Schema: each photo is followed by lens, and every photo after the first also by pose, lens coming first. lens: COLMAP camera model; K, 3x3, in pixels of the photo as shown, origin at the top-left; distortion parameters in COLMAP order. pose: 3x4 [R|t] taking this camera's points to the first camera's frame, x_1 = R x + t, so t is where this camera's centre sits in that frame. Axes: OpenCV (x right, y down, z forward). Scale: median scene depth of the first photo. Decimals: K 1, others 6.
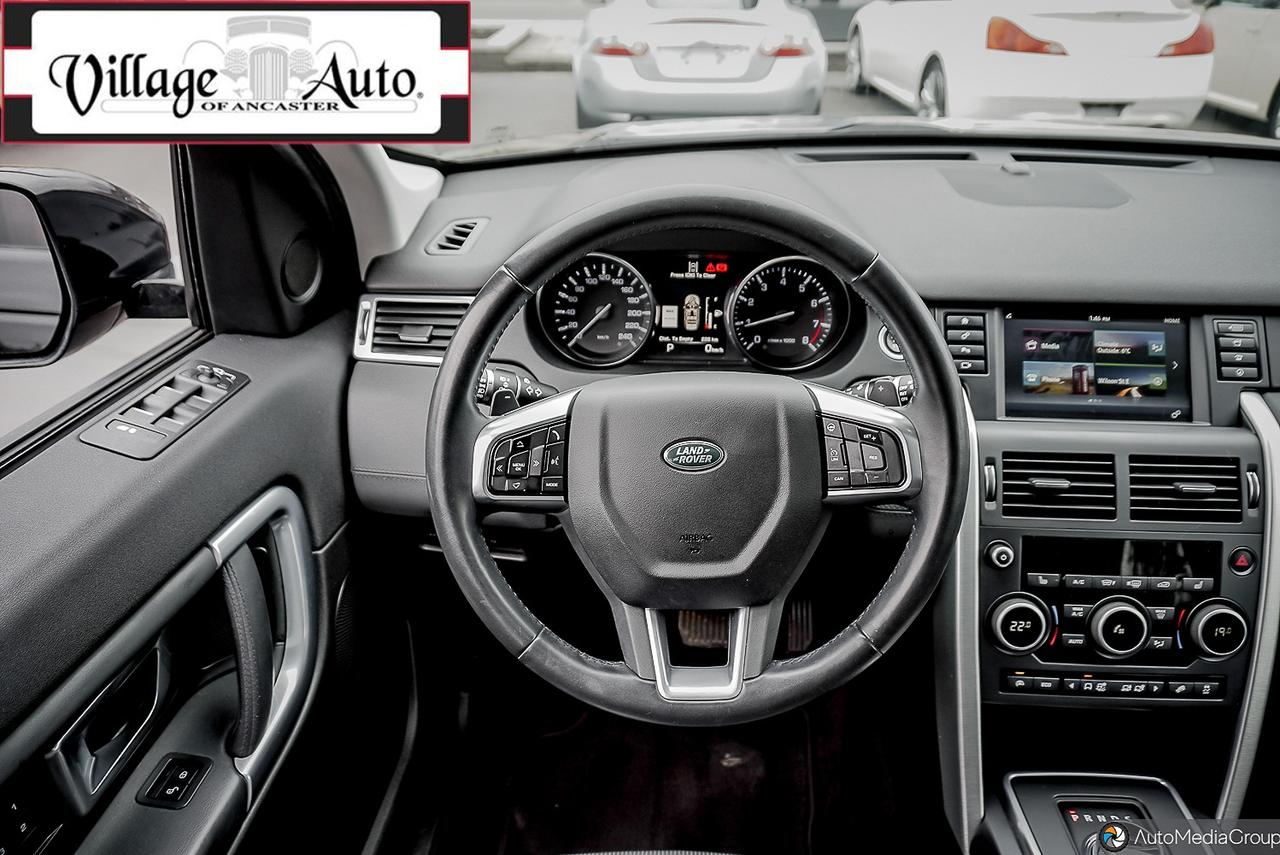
lens RADIAL K [[892.9, 0, 640.0], [0, 892.9, 427.5], [0, 0, 1]] dist [-0.050648, 0.044584]
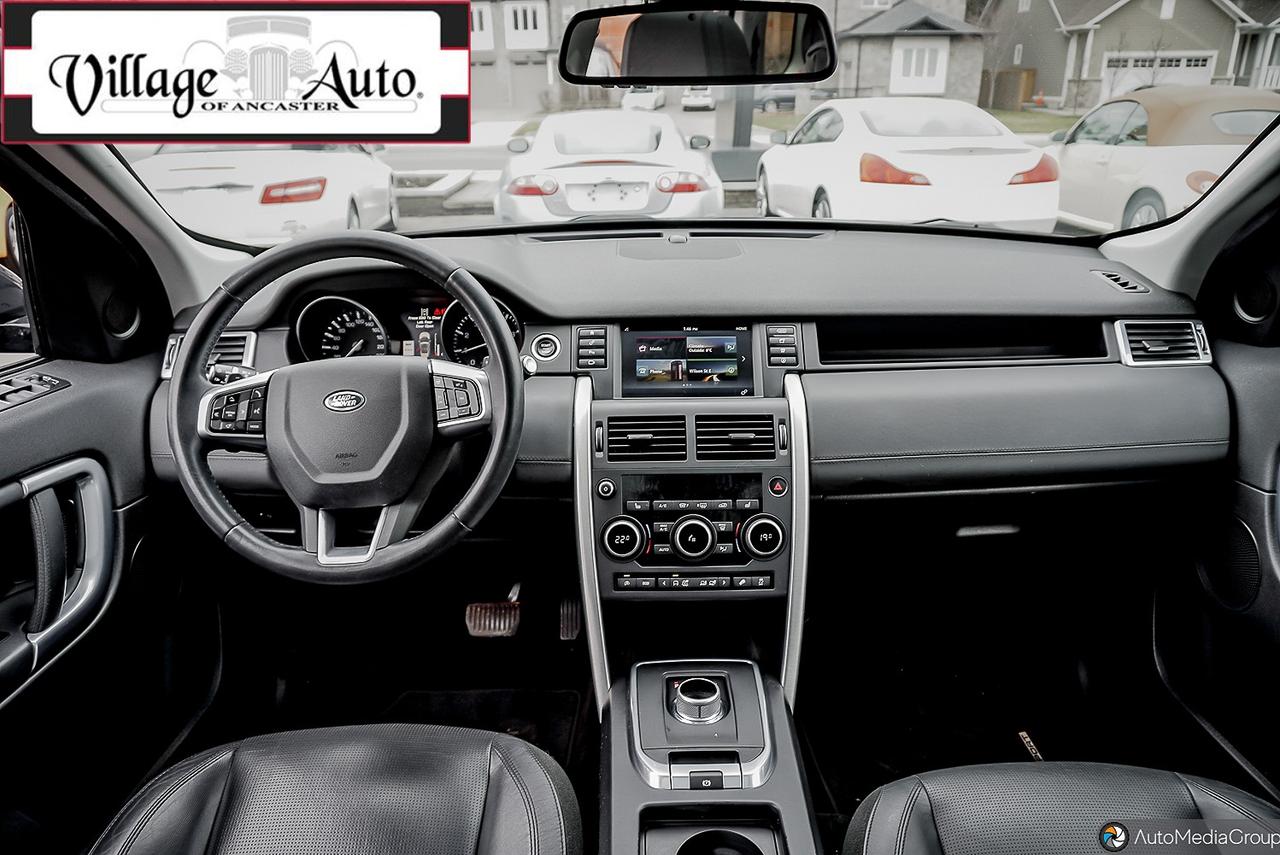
lens RADIAL K [[892.9, 0, 640.0], [0, 892.9, 427.5], [0, 0, 1]] dist [-0.050648, 0.044584]
pose [[0.998435, -0.031742, 0.046037, 0.391601], [0.038173, 0.988498, -0.146338, 0.251828], [-0.040863, 0.147866, 0.988163, -0.402634]]
